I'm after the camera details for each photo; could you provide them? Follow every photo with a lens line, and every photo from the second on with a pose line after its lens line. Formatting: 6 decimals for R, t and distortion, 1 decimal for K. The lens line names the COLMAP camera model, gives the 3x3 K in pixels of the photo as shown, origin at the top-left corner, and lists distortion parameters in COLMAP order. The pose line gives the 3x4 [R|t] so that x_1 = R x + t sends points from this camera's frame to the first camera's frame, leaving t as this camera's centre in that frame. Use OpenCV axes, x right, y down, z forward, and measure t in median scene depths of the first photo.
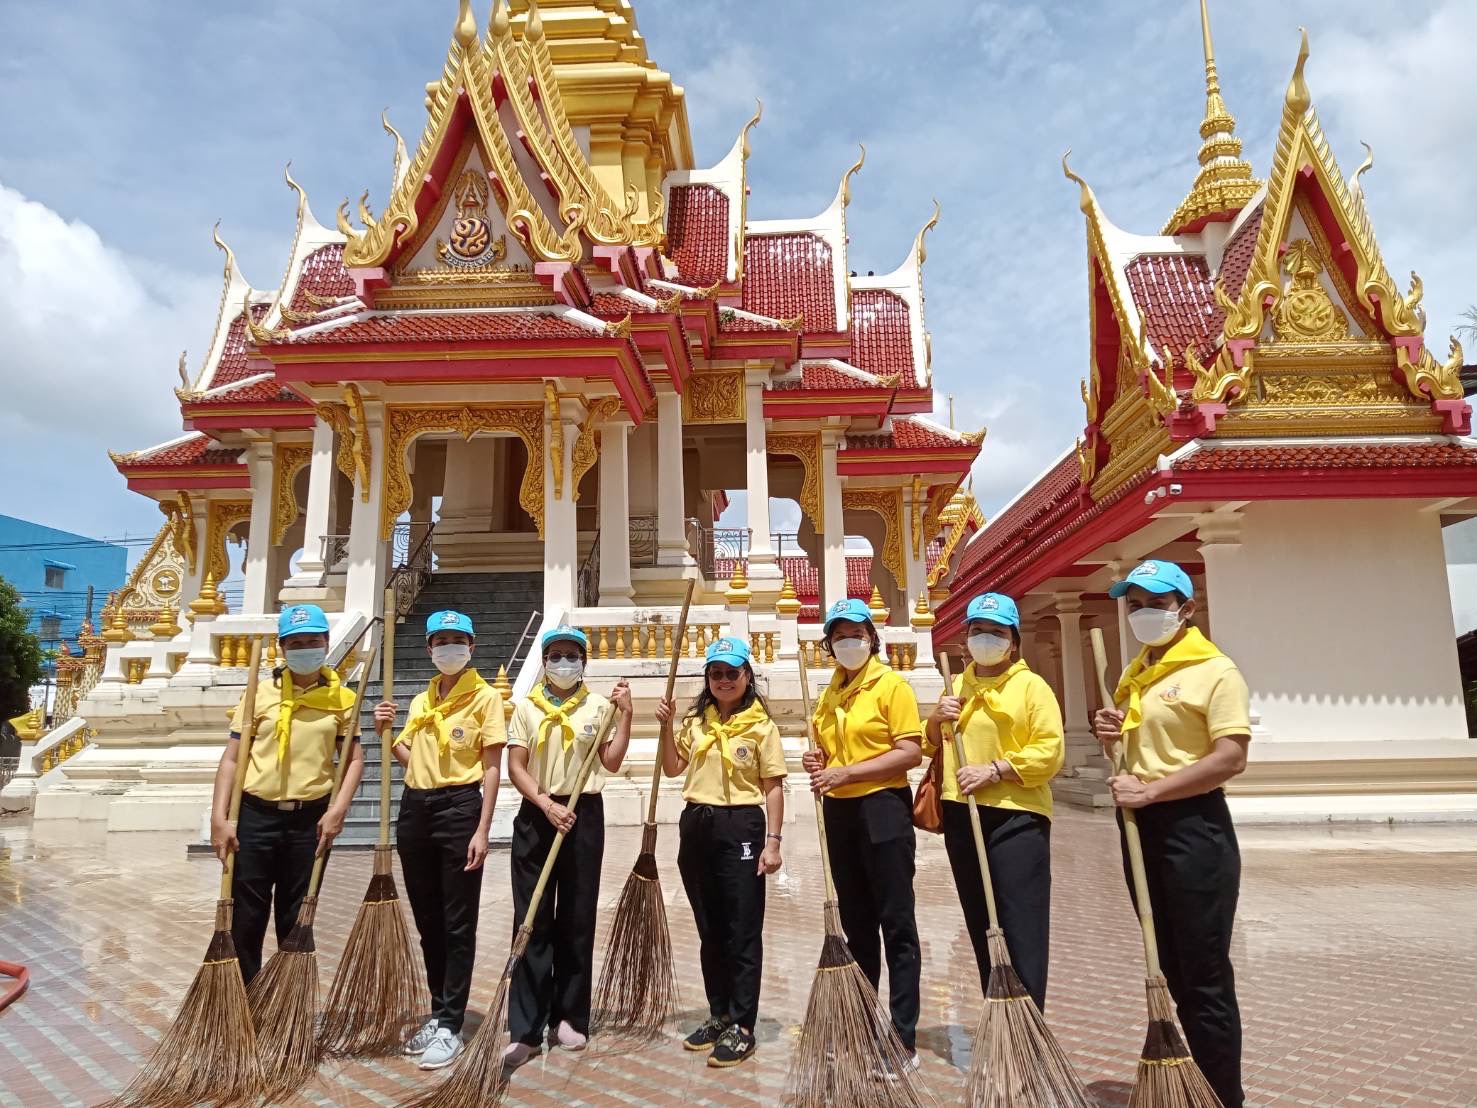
lens RADIAL K [[1074.8, 0, 761.1], [0, 1074.8, 555.3], [0, 0, 1]] dist [0.020430, -0.000137]
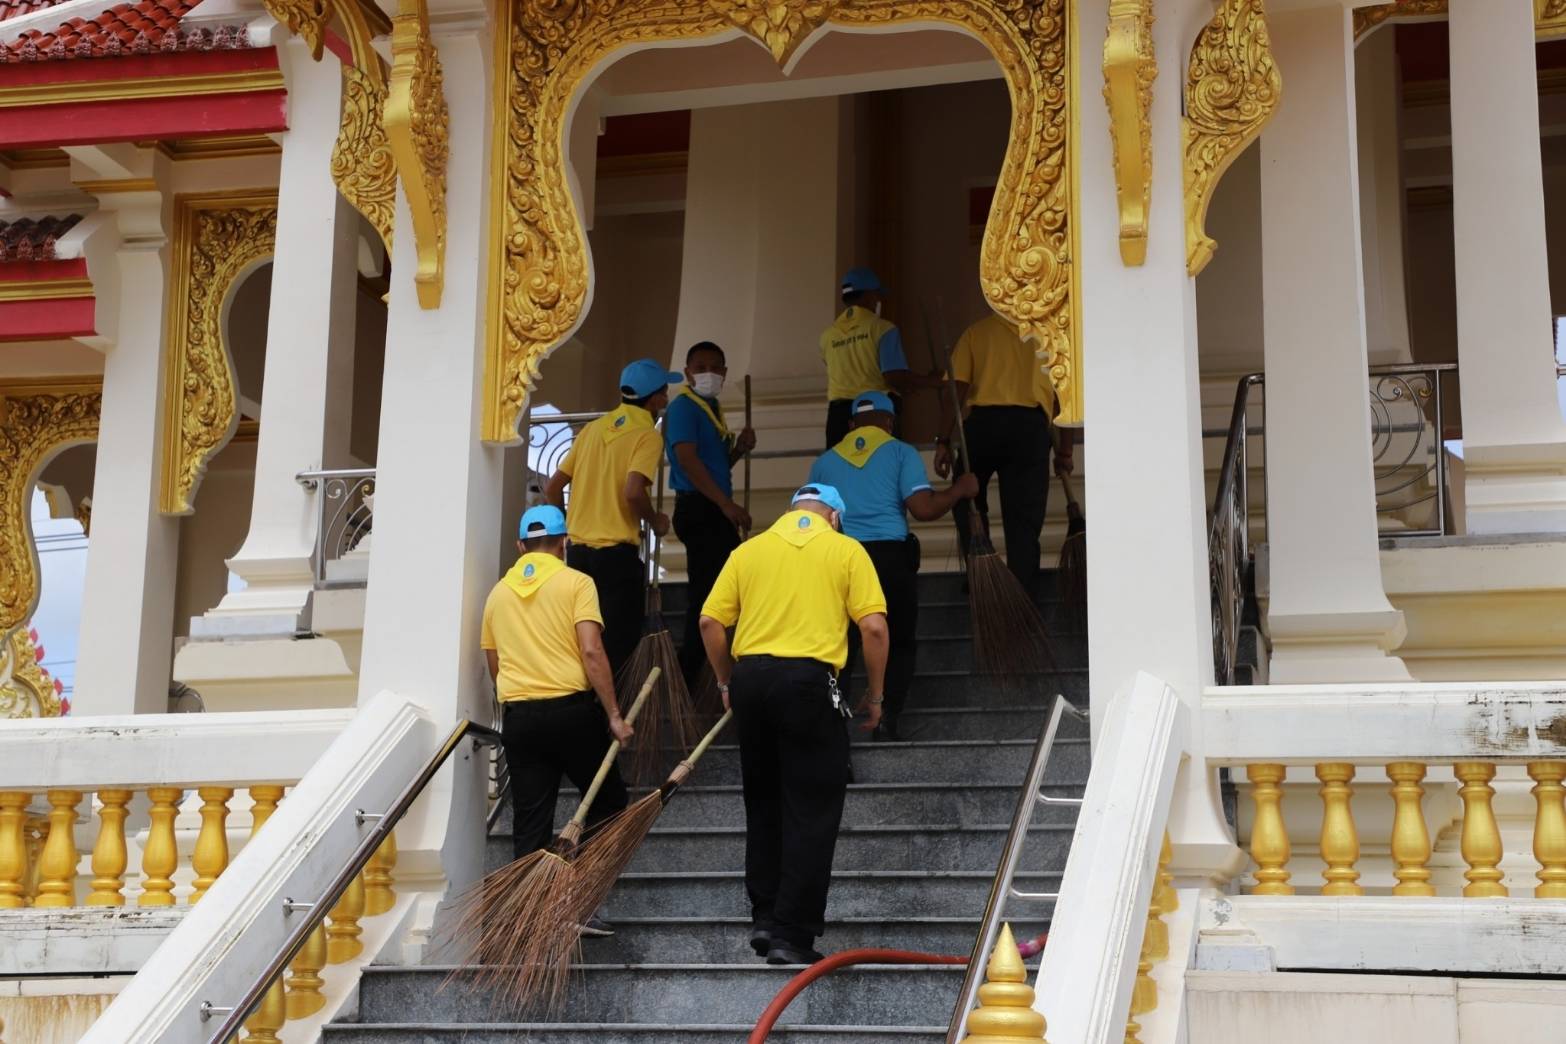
lens RADIAL K [[2884.0, 0, 772.6], [0, 2884.0, 500.9], [0, 0, 1]] dist [0.377958, -0.128304]
pose [[0.970970, -0.020407, -0.238330, -0.096221], [0.013595, 0.999452, -0.030191, 0.021842], [0.238815, 0.026075, 0.970715, 0.273037]]
